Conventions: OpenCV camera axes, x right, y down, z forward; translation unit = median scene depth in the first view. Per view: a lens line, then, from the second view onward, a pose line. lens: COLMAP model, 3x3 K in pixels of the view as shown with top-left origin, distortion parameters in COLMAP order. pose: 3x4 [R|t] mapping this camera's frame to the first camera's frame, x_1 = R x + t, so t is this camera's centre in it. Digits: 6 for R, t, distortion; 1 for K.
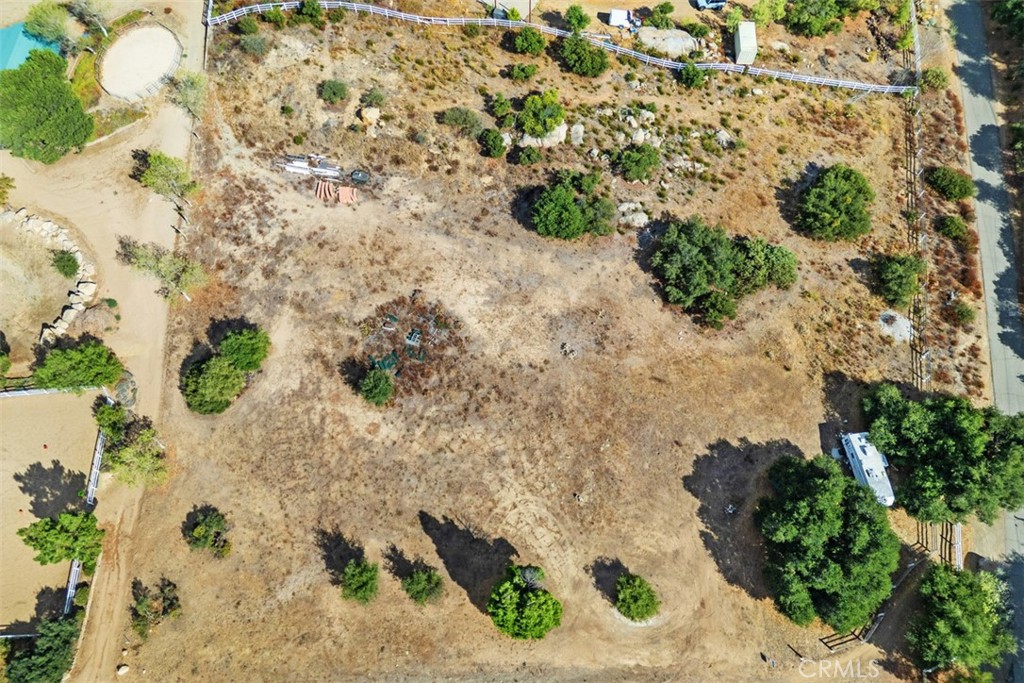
lens RADIAL K [[713.9, 0, 513.4], [0, 713.9, 337.9], [0, 0, 1]] dist [0.072064, -0.069107]
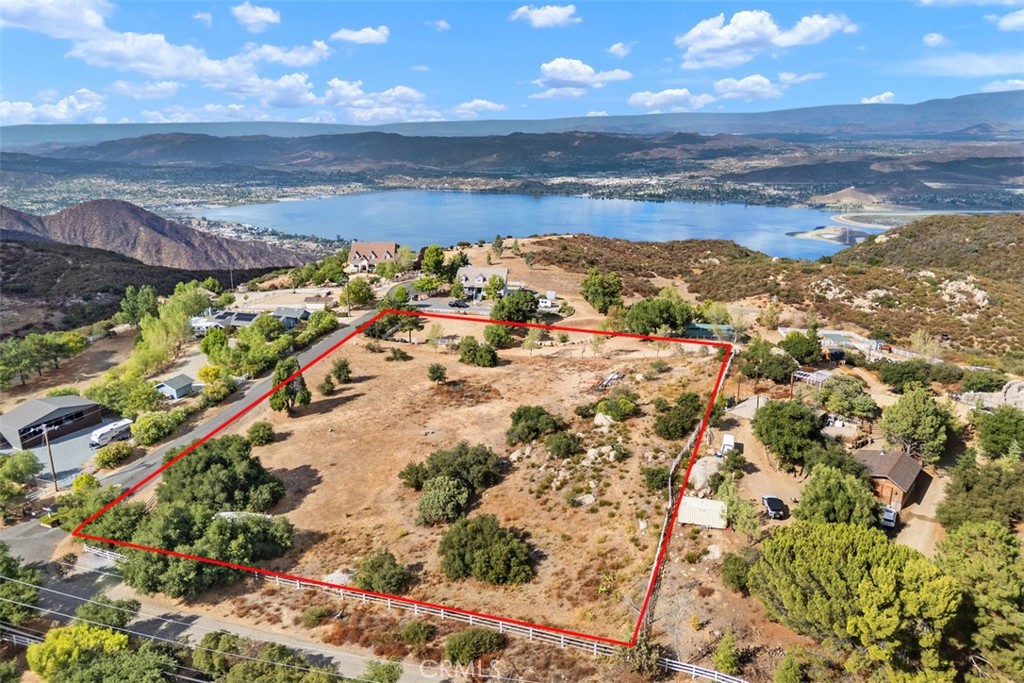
lens RADIAL K [[713.9, 0, 510.1], [0, 713.9, 334.7], [0, 0, 1]] dist [0.072064, -0.069107]
pose [[-0.230192, 0.286632, -0.929975, 1.255595], [-0.873300, 0.360801, 0.327367, -0.635875], [0.429370, 0.887505, 0.167263, 0.638703]]
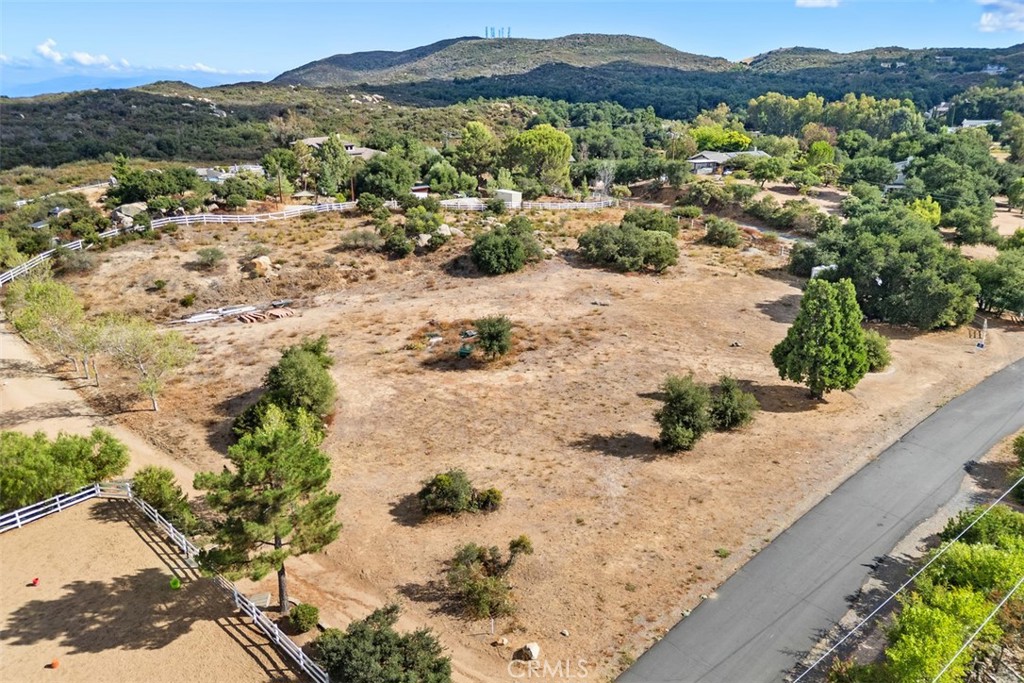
lens RADIAL K [[713.9, 0, 511.0], [0, 713.9, 339.0], [0, 0, 1]] dist [0.072064, -0.069107]
pose [[0.737131, -0.217800, 0.639688, -0.632543], [0.609041, 0.624243, -0.489274, 0.438884], [-0.292757, 0.750256, 0.592798, 0.473328]]
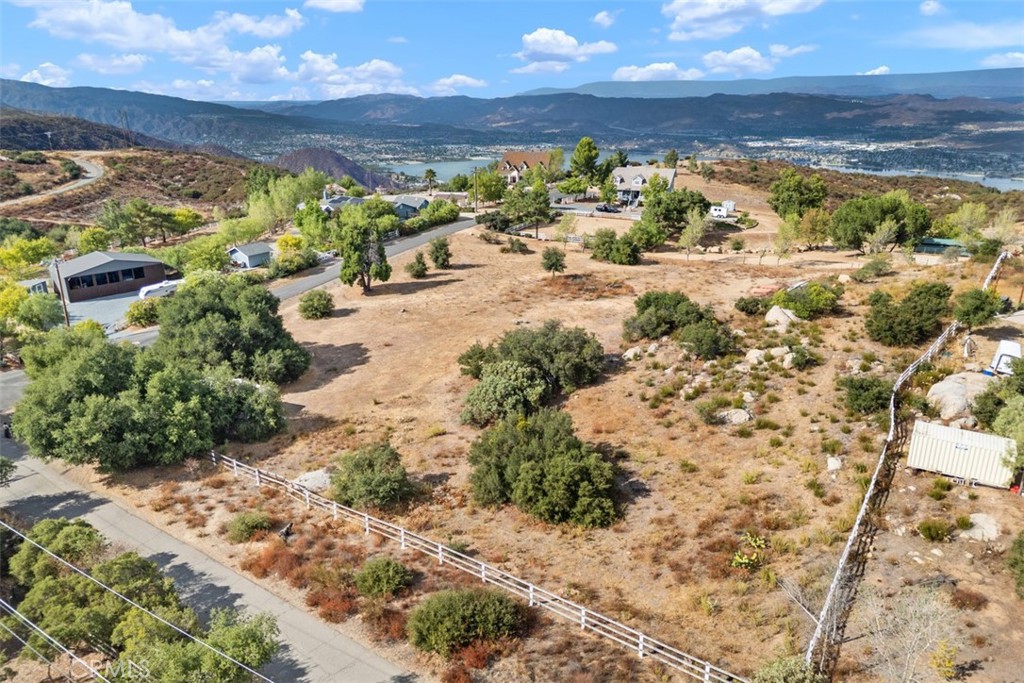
lens RADIAL K [[713.9, 0, 510.3], [0, 713.9, 335.8], [0, 0, 1]] dist [0.072064, -0.069107]
pose [[-0.470345, 0.300226, -0.829843, 0.914024], [-0.792316, 0.270419, 0.546909, -0.510092], [0.388602, 0.914734, 0.110684, 0.867758]]
